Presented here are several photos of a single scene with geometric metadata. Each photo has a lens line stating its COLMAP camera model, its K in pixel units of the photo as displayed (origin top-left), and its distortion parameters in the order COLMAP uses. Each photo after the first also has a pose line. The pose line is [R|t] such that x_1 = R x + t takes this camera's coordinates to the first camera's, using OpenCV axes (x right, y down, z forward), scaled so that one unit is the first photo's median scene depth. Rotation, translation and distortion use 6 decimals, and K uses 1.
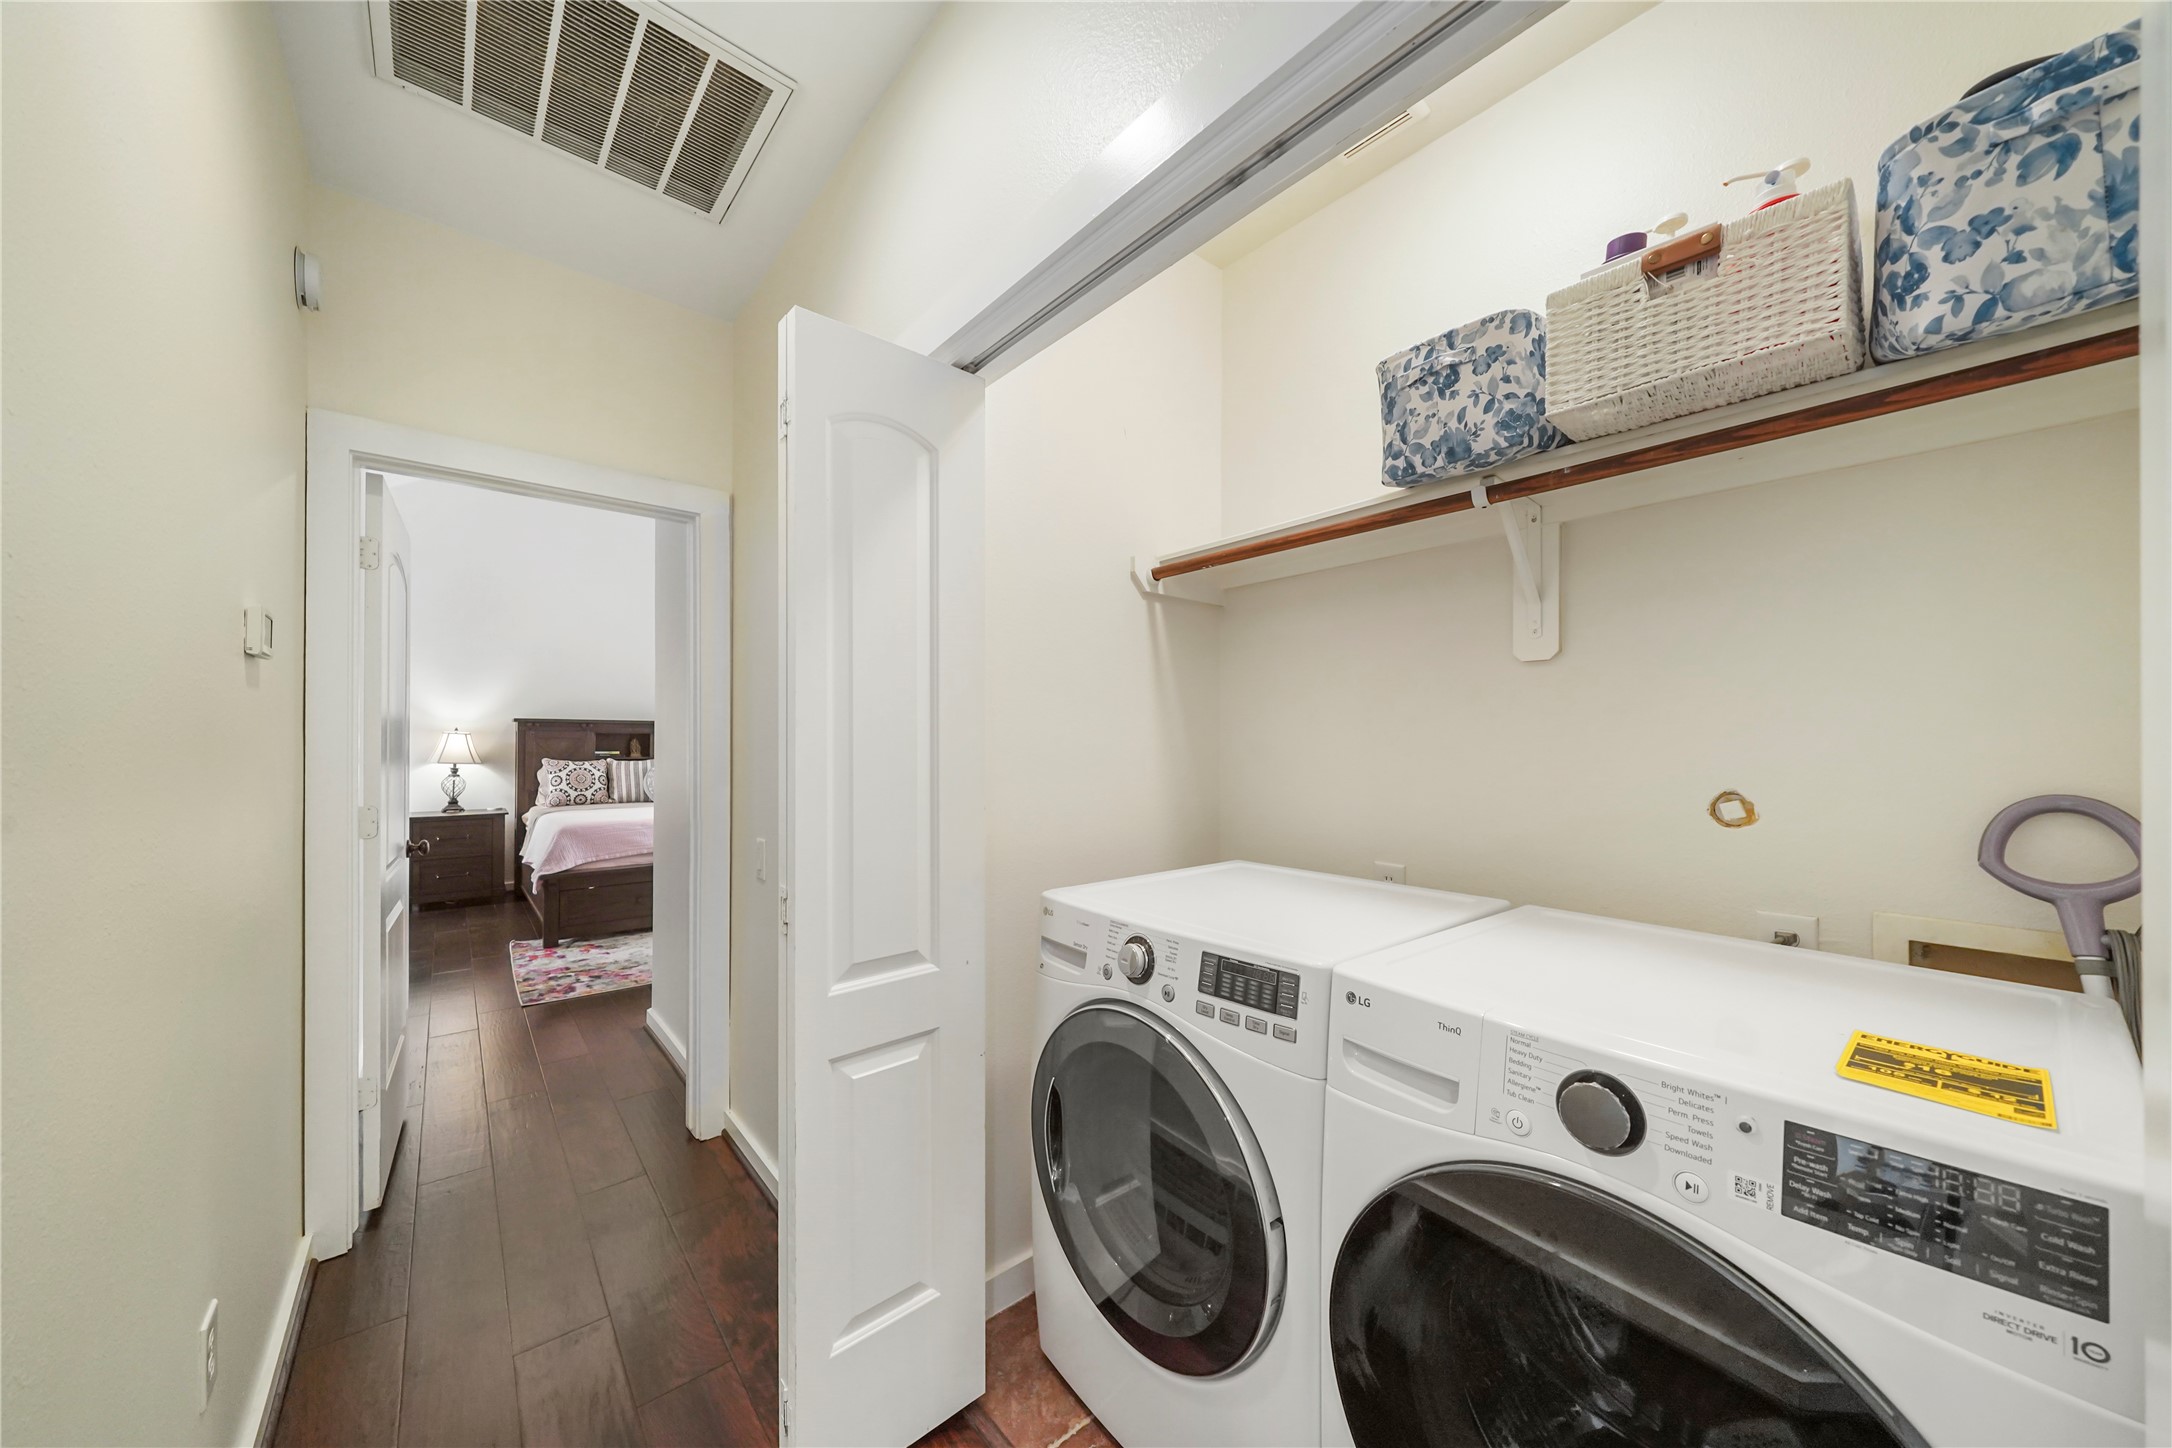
lens RADIAL K [[743.8, 0, 1077.5], [0, 743.8, 742.8], [0, 0, 1]] dist [-0.000896, -0.000035]
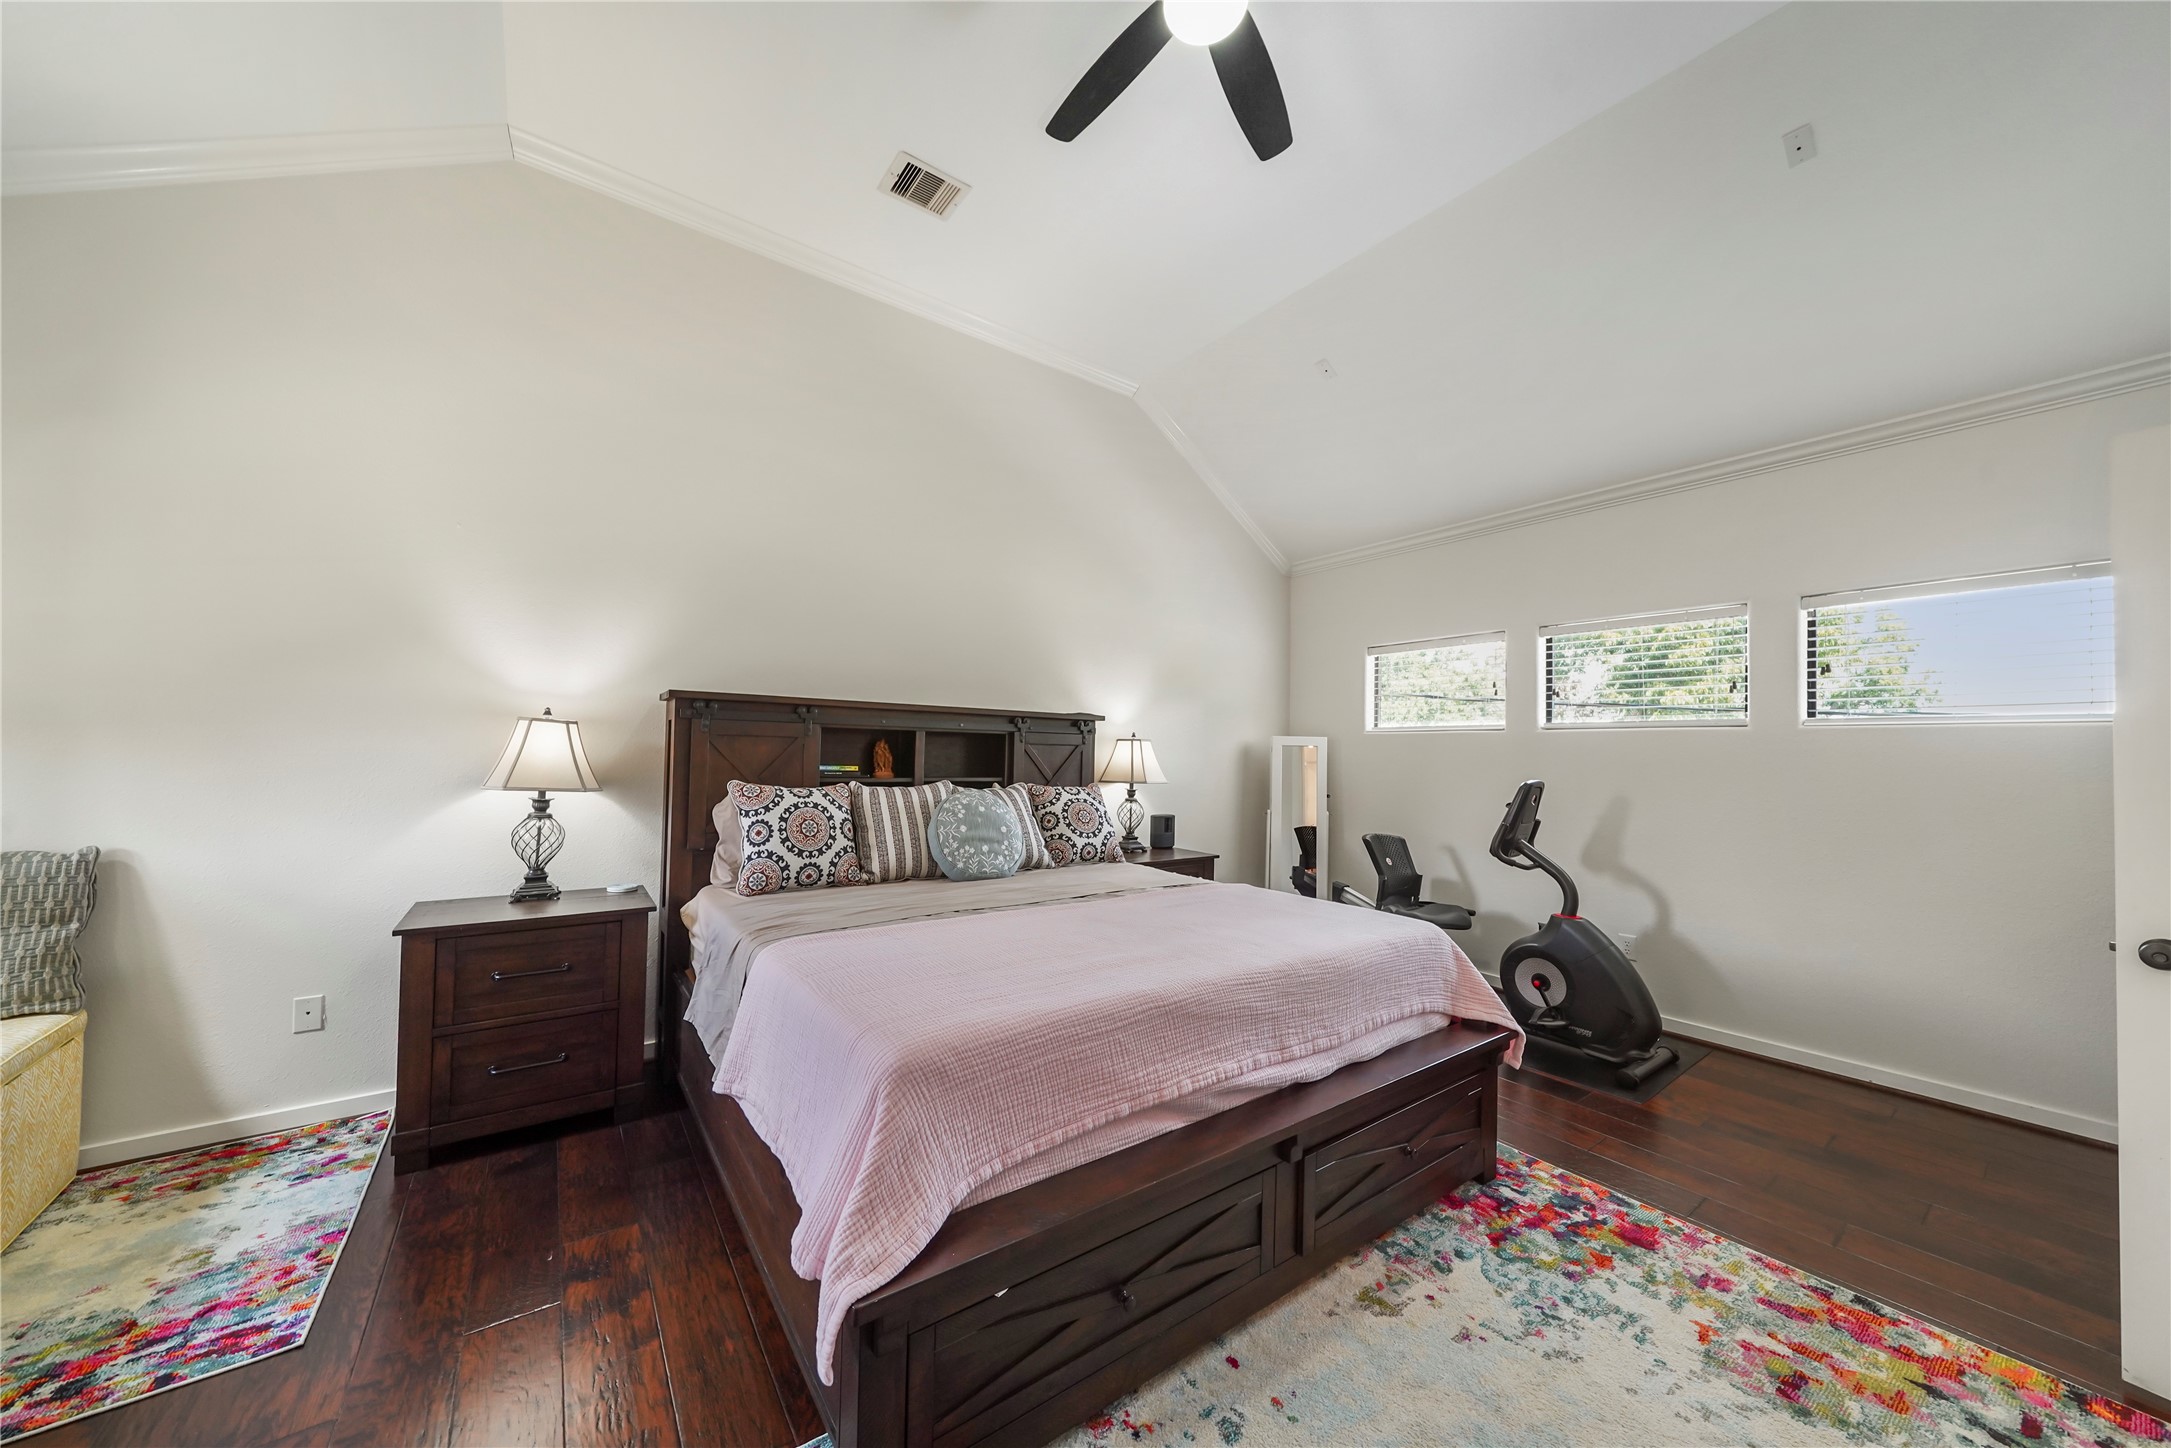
lens RADIAL K [[743.5, 0, 1077.0], [0, 743.5, 742.8], [0, 0, 1]] dist [-0.000896, -0.000035]
pose [[0.996594, 0.023367, -0.079089, -0.475926], [-0.024602, 0.999590, -0.014675, 0.000111], [0.078714, 0.016571, 0.996760, 0.571296]]
